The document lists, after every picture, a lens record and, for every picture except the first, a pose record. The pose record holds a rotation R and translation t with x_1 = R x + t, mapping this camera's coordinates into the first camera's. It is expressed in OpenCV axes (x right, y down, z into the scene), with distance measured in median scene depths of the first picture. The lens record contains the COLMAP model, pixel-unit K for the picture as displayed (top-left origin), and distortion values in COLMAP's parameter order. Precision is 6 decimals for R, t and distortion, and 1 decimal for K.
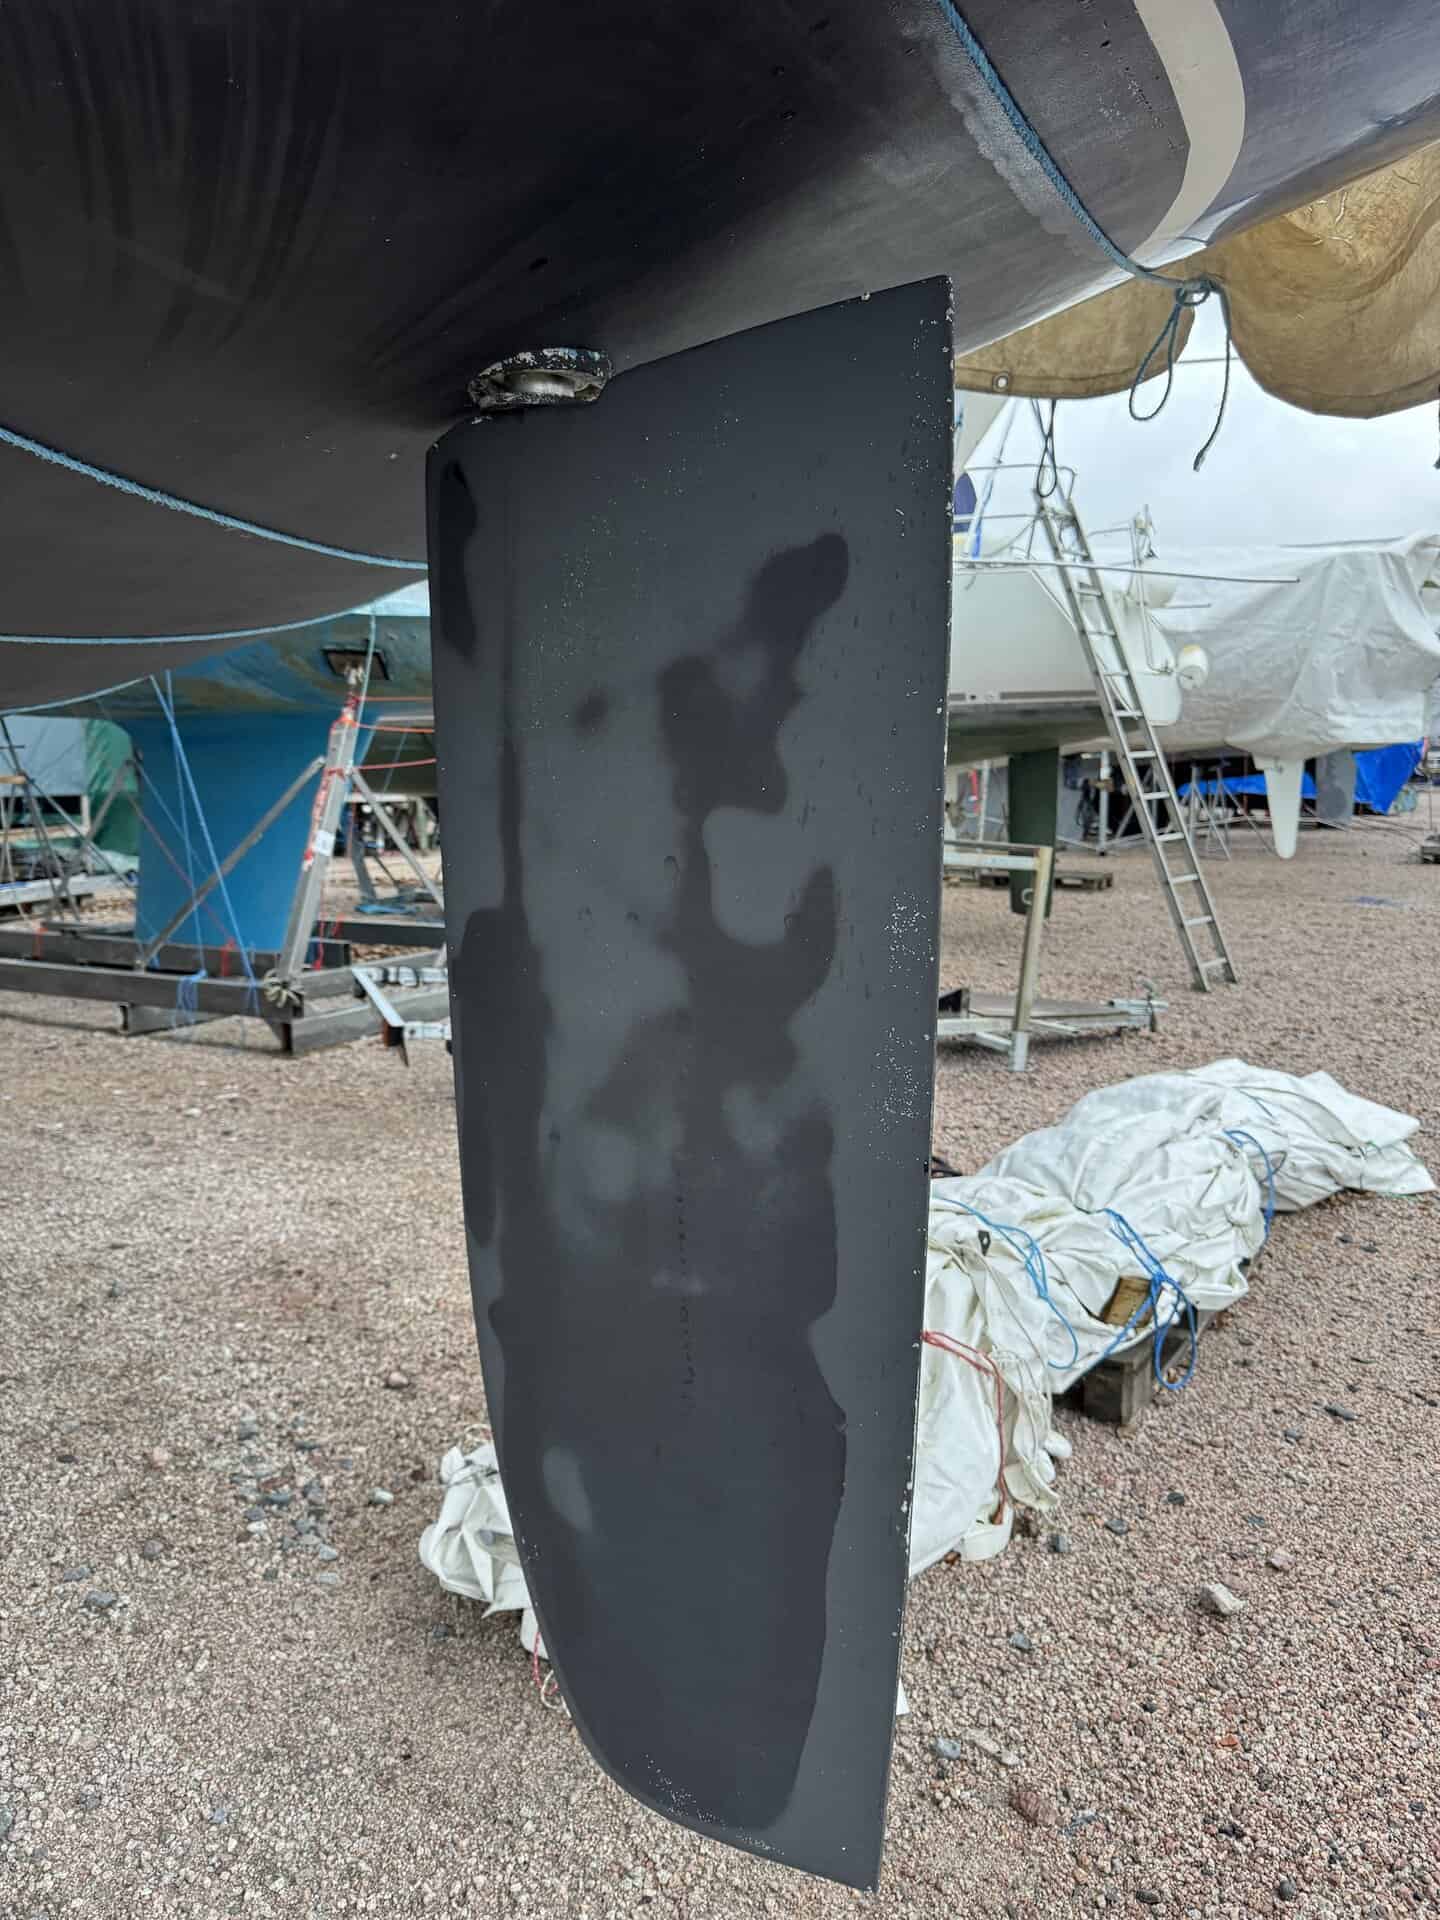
lens RADIAL K [[1363.1, 0, 716.6], [0, 1363.1, 955.3], [0, 0, 1]] dist [0.039418, -0.047681]
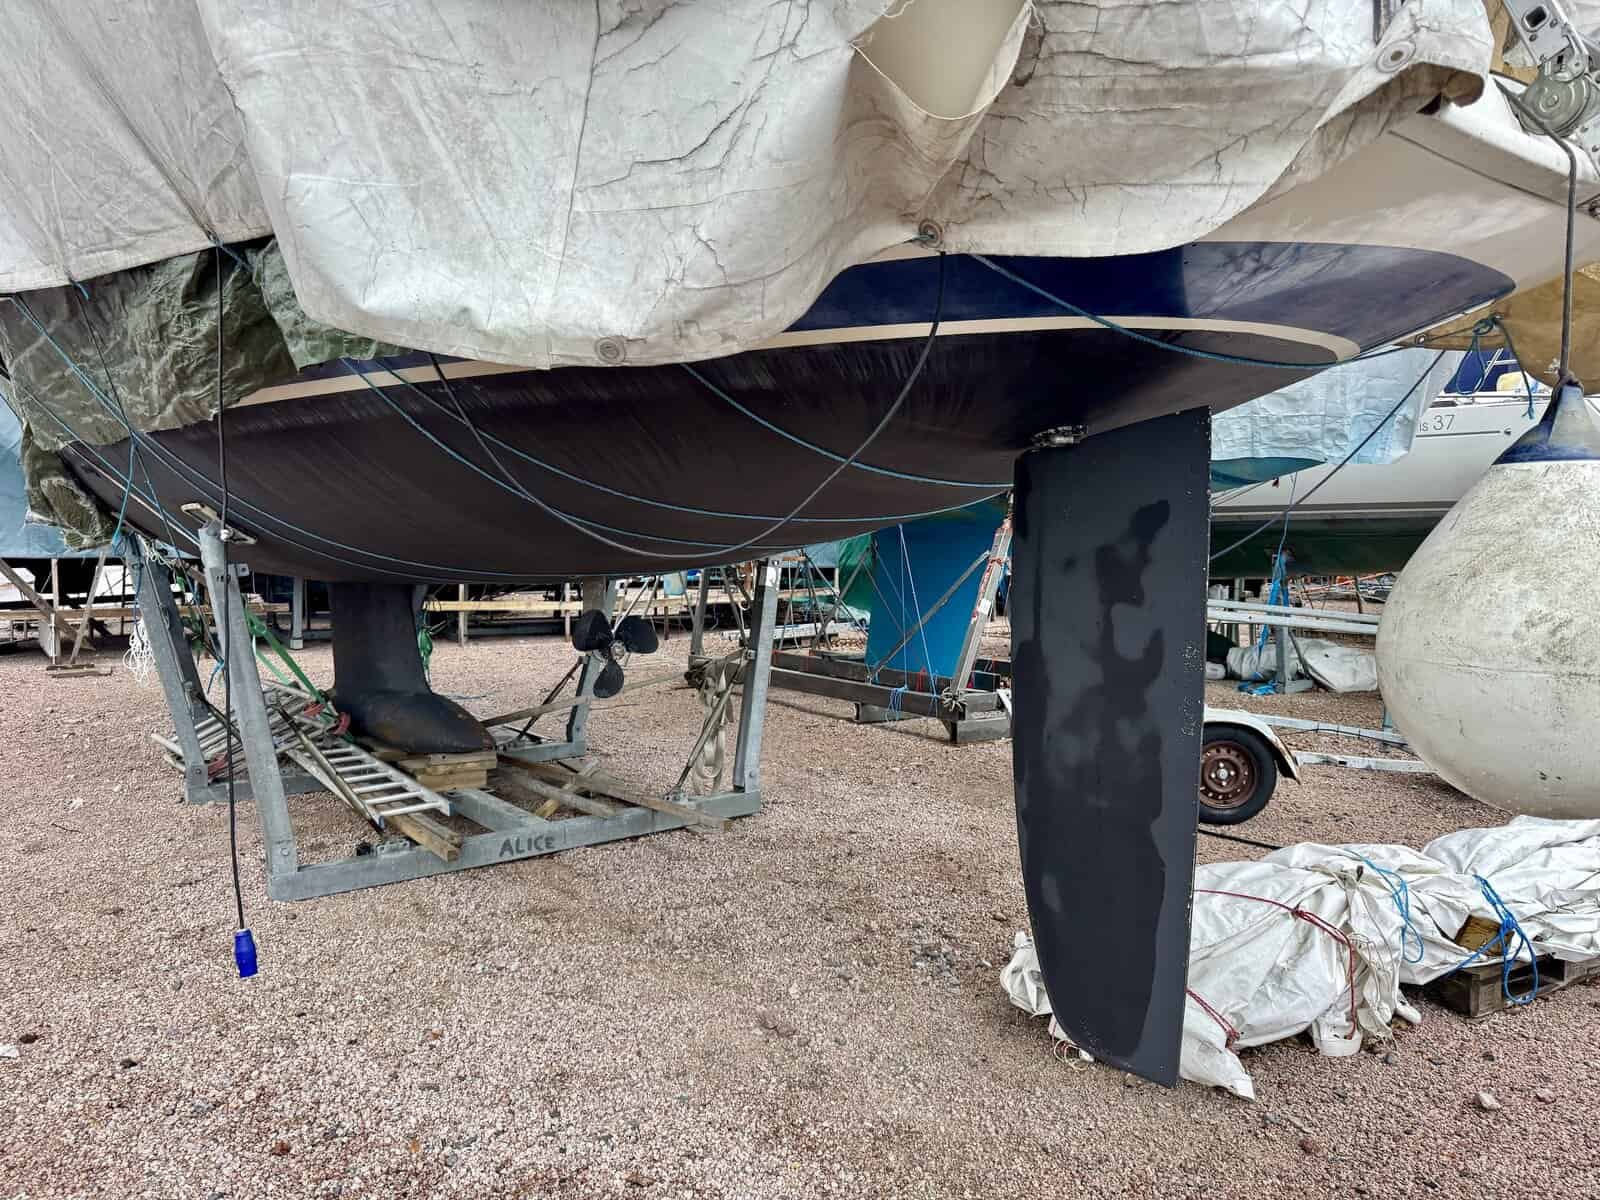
lens RADIAL K [[1135.9, 0, 791.8], [0, 1135.9, 605.6], [0, 0, 1]] dist [0.039418, -0.047681]
pose [[0.896375, 0.037430, -0.441713, 0.167797], [-0.073682, 0.995149, -0.065196, 0.032046], [0.437130, 0.090986, 0.894785, -0.485429]]
